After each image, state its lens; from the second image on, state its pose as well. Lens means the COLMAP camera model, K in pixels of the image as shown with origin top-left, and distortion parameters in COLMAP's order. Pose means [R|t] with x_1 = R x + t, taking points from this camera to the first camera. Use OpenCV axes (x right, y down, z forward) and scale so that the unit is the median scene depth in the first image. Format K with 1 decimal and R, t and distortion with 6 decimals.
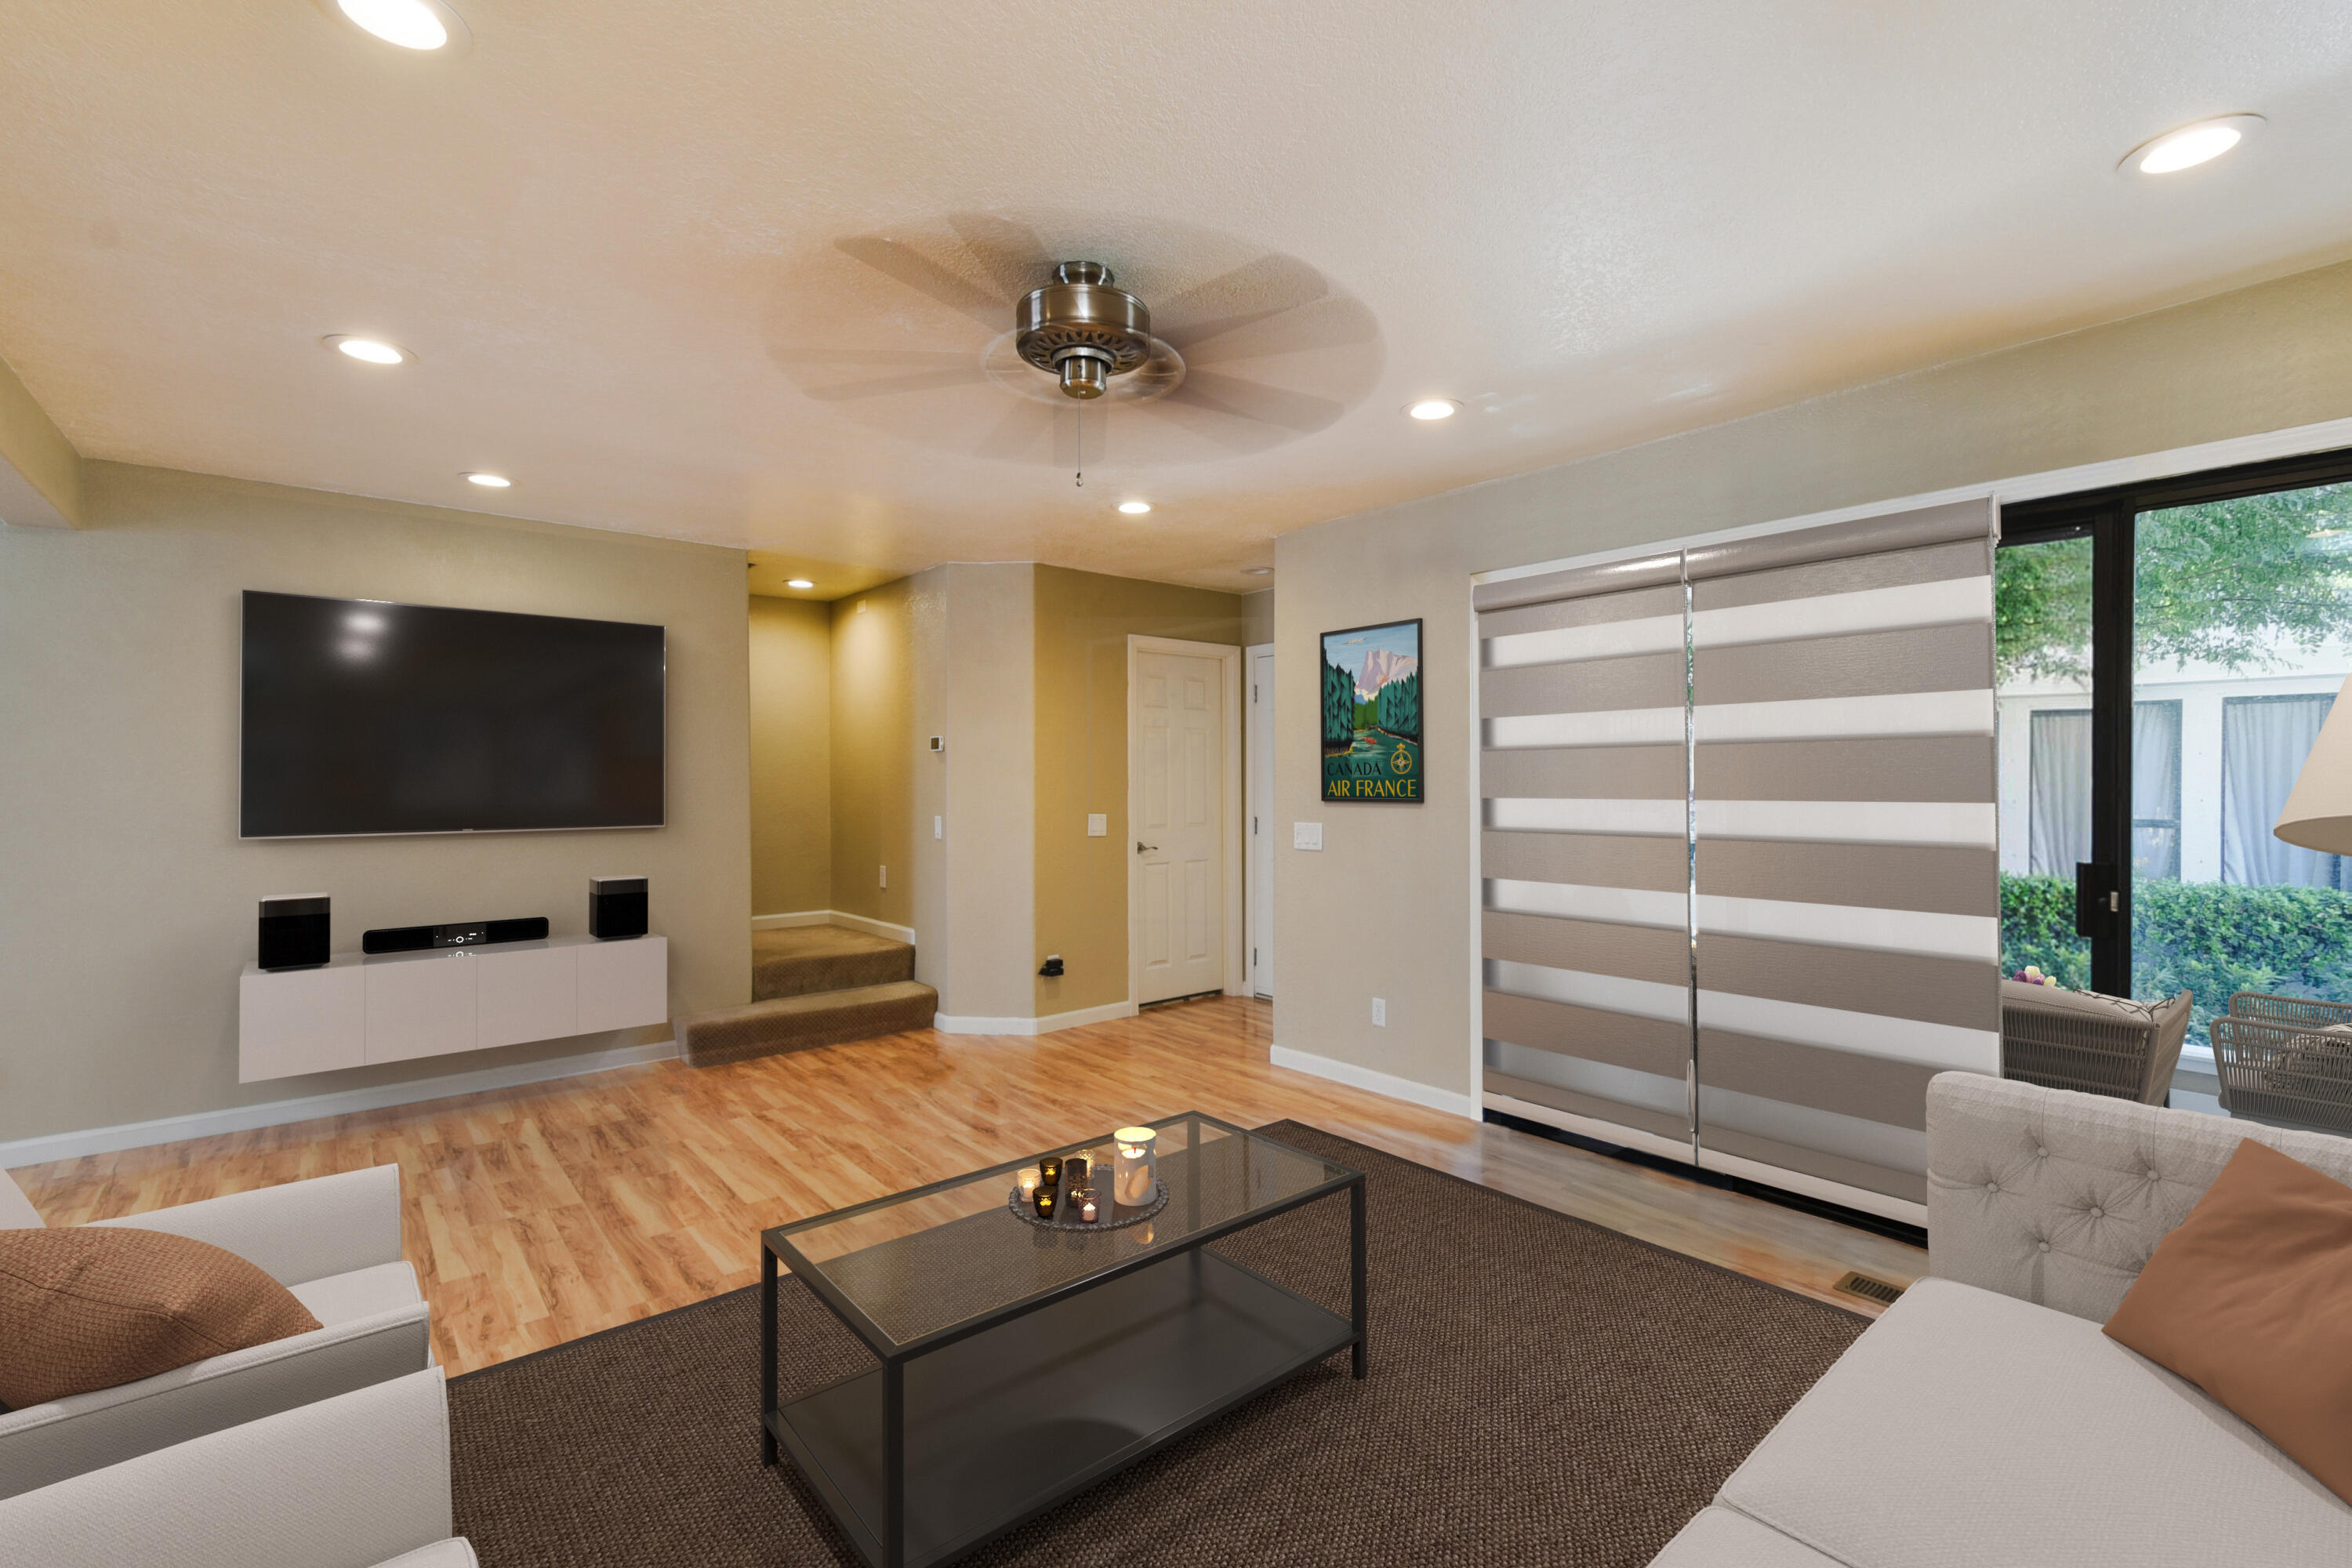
lens RADIAL K [[1024.6, 0, 1174.7], [0, 1024.6, 793.9], [0, 0, 1]] dist [-0.003090, 0.000819]
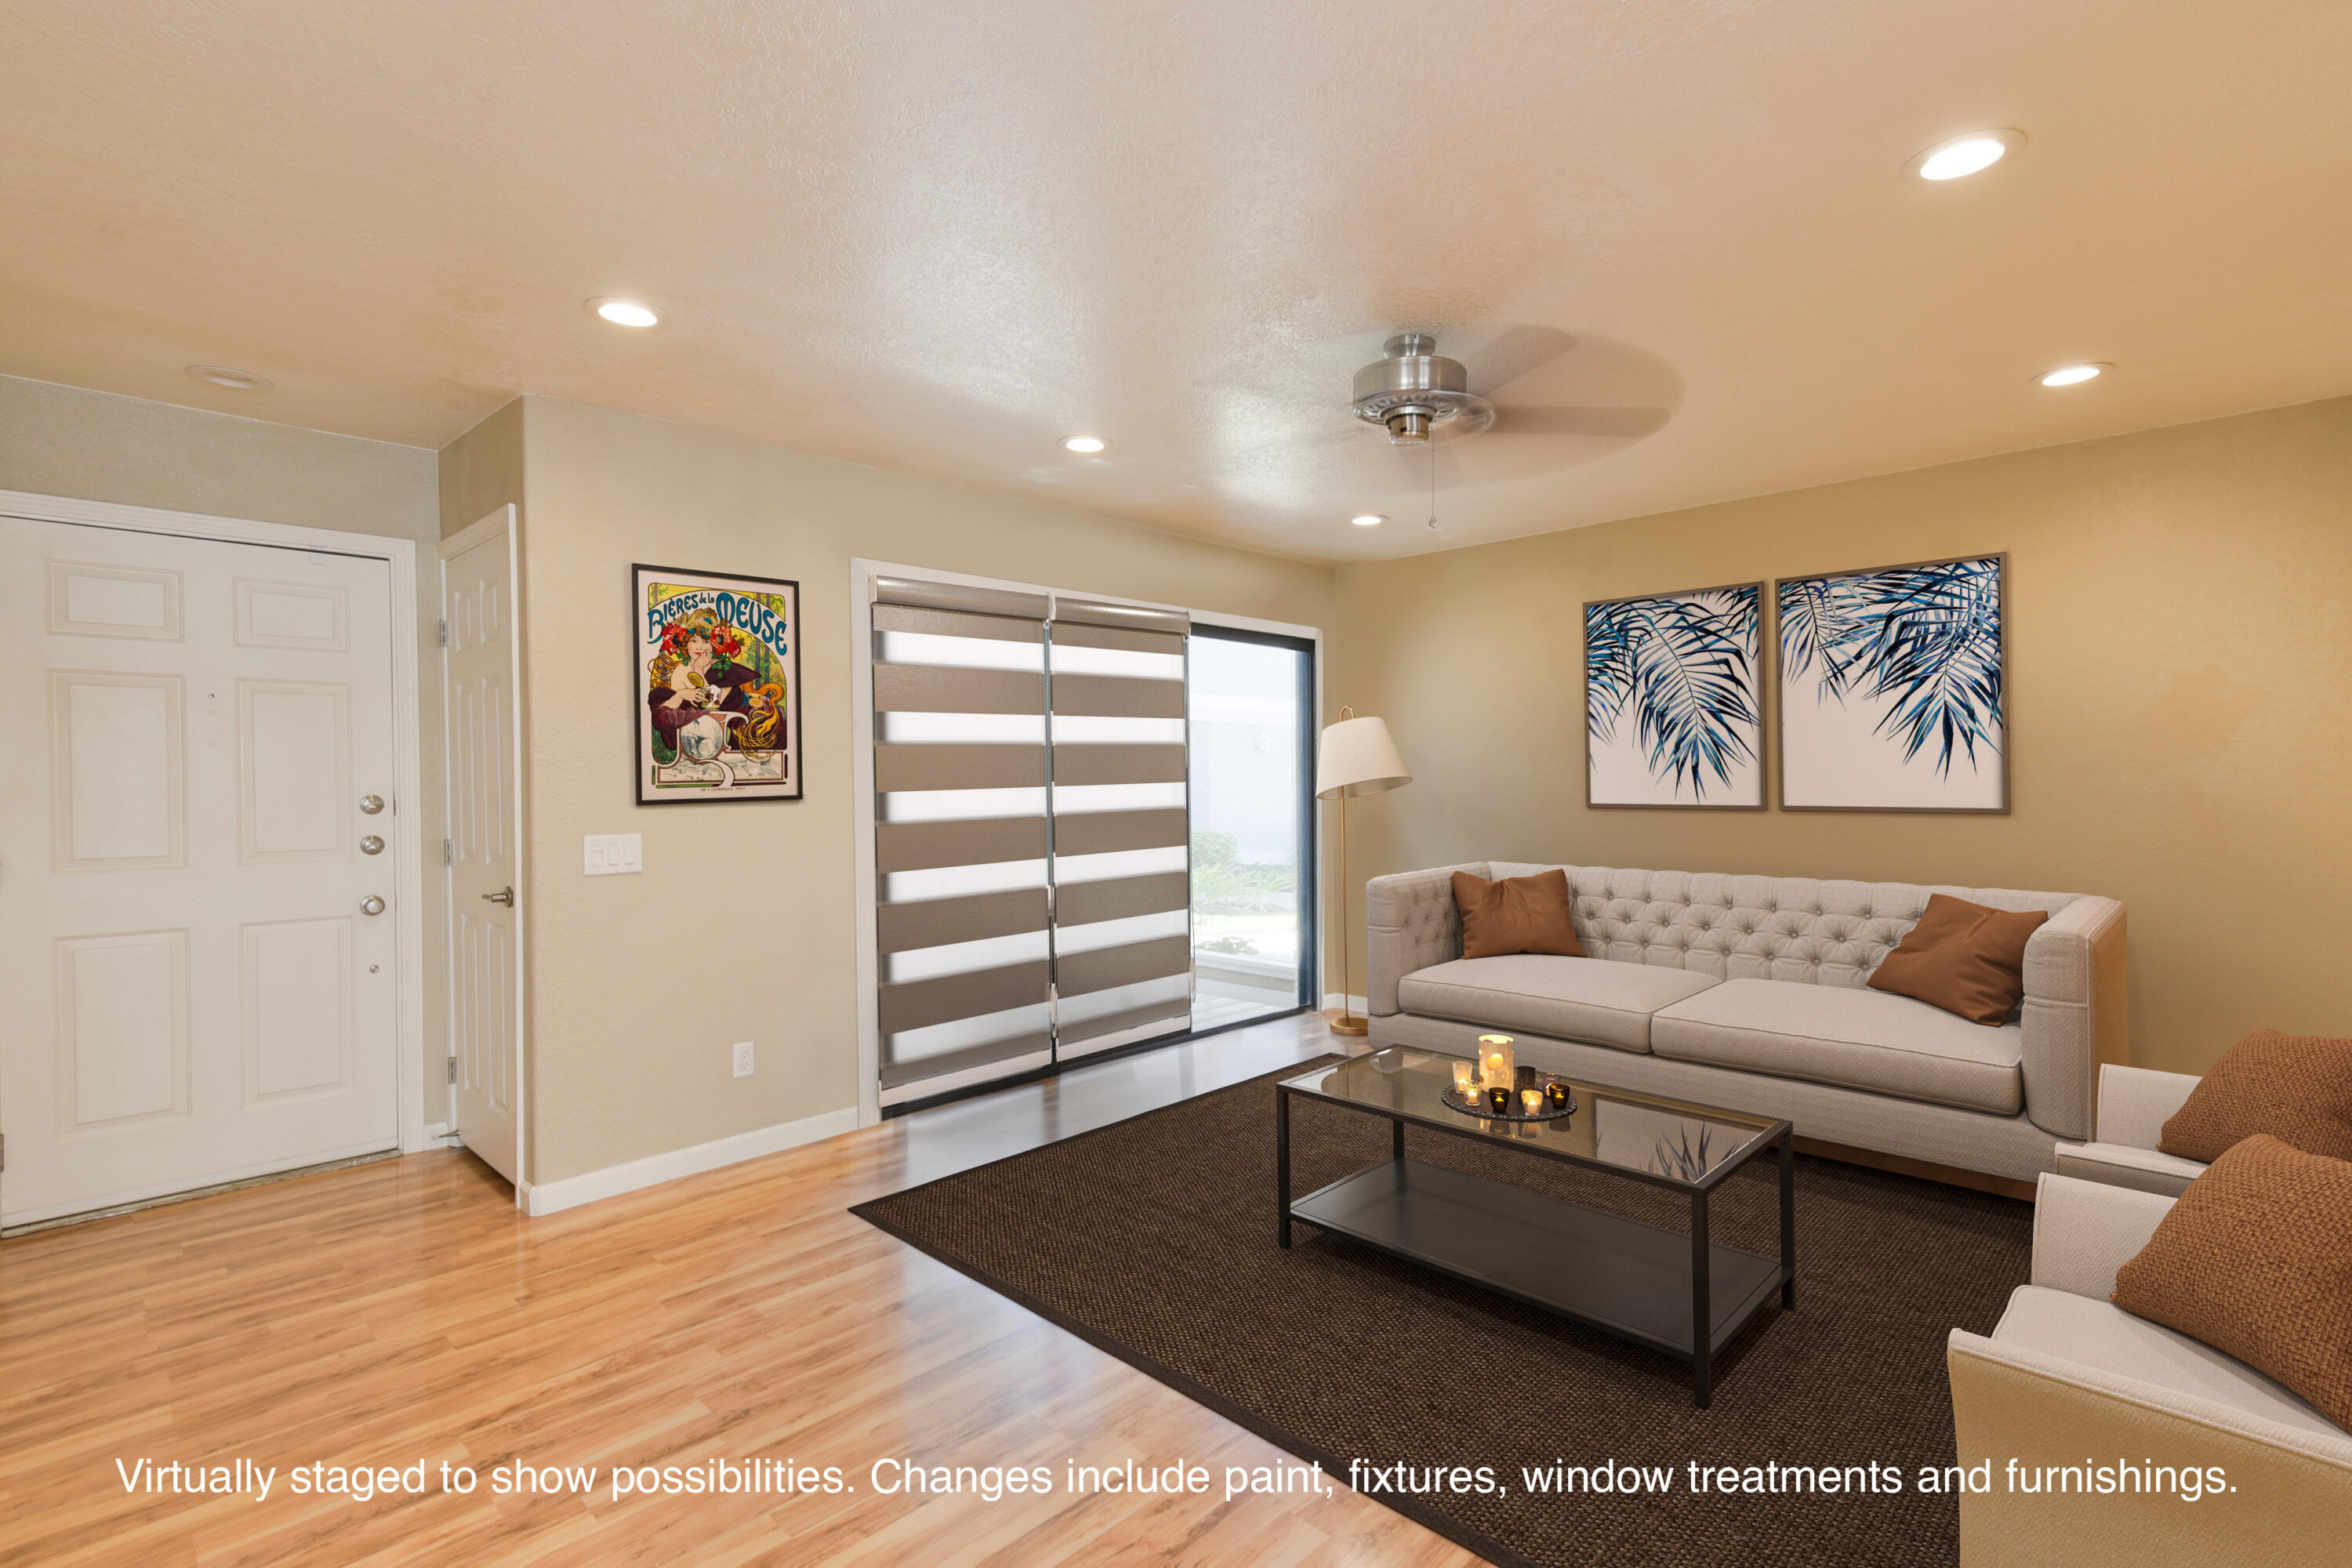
lens RADIAL K [[1113.8, 0, 1175.5], [0, 1113.8, 801.1], [0, 0, 1]] dist [0.021228, -0.001067]
pose [[-0.103152, -0.013847, 0.994569, -0.747426], [0.023433, 0.999592, 0.016347, 0.002191], [-0.994390, 0.024992, -0.102786, 0.782102]]
